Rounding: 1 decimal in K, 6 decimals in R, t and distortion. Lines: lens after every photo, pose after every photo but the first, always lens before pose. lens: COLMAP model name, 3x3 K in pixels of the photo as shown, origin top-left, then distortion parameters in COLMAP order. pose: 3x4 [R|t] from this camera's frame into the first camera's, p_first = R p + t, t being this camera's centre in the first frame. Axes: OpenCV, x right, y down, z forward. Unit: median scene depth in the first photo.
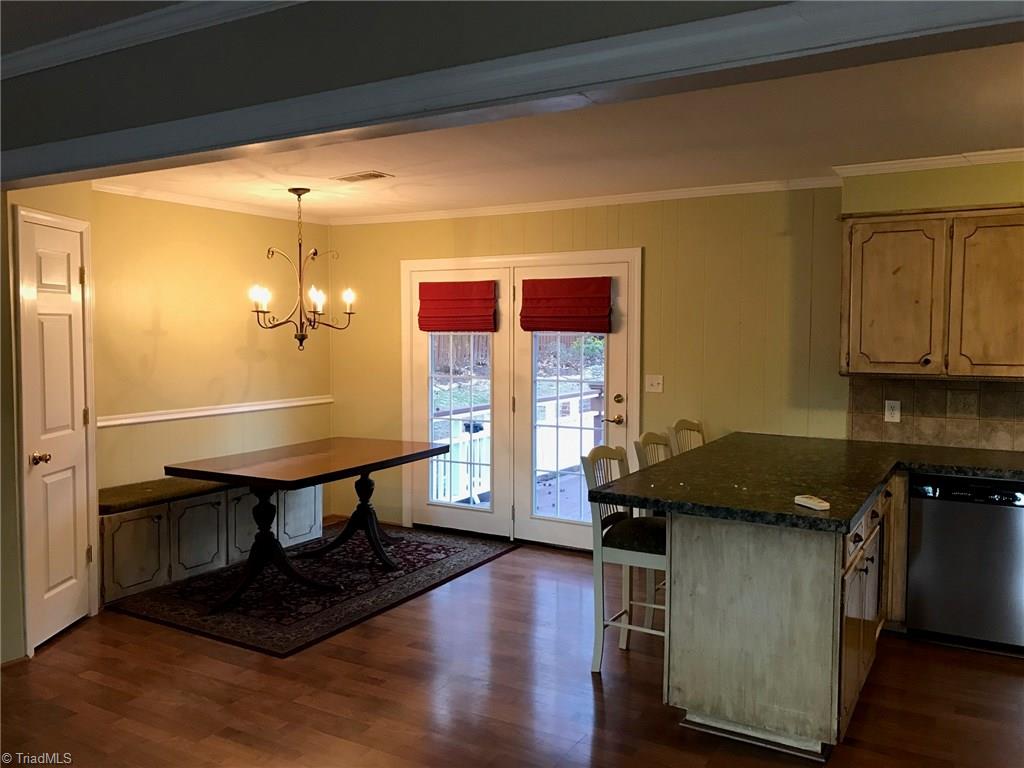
lens RADIAL K [[839.4, 0, 488.1], [0, 839.4, 382.3], [0, 0, 1]] dist [0.028035, -0.004691]
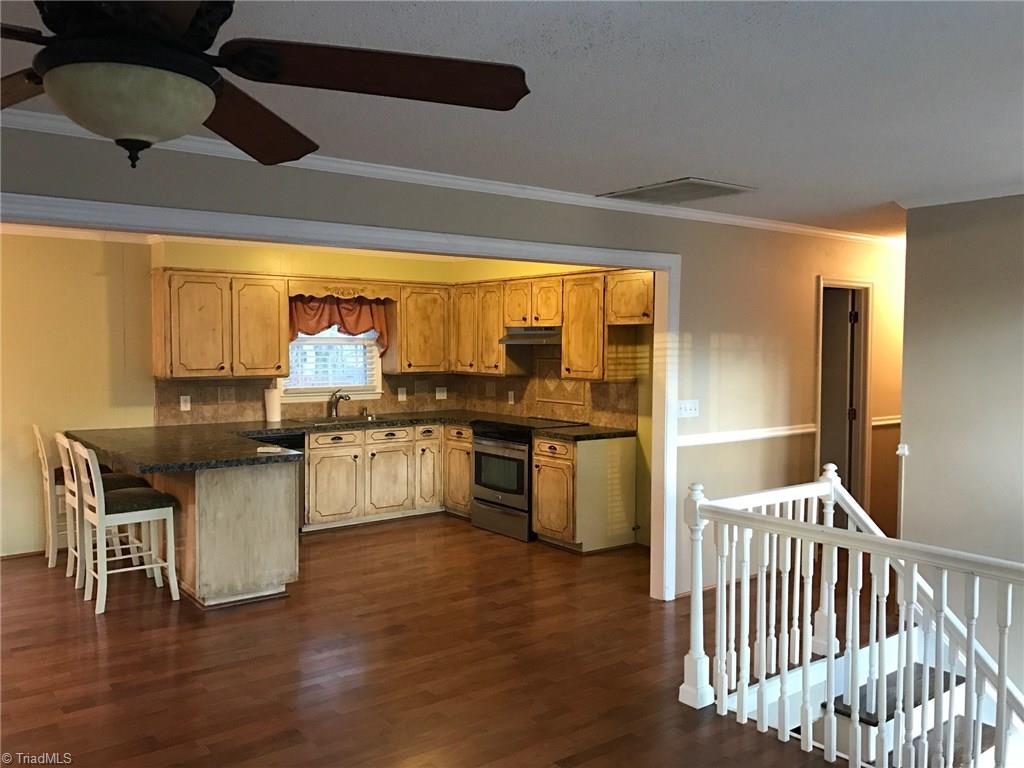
lens RADIAL K [[839.4, 0, 488.1], [0, 839.4, 382.3], [0, 0, 1]] dist [0.028035, -0.004691]
pose [[0.404998, -0.043659, 0.913274, -0.686830], [0.056673, 0.998137, 0.022583, -0.005285], [-0.912559, 0.042612, 0.406718, -0.073184]]
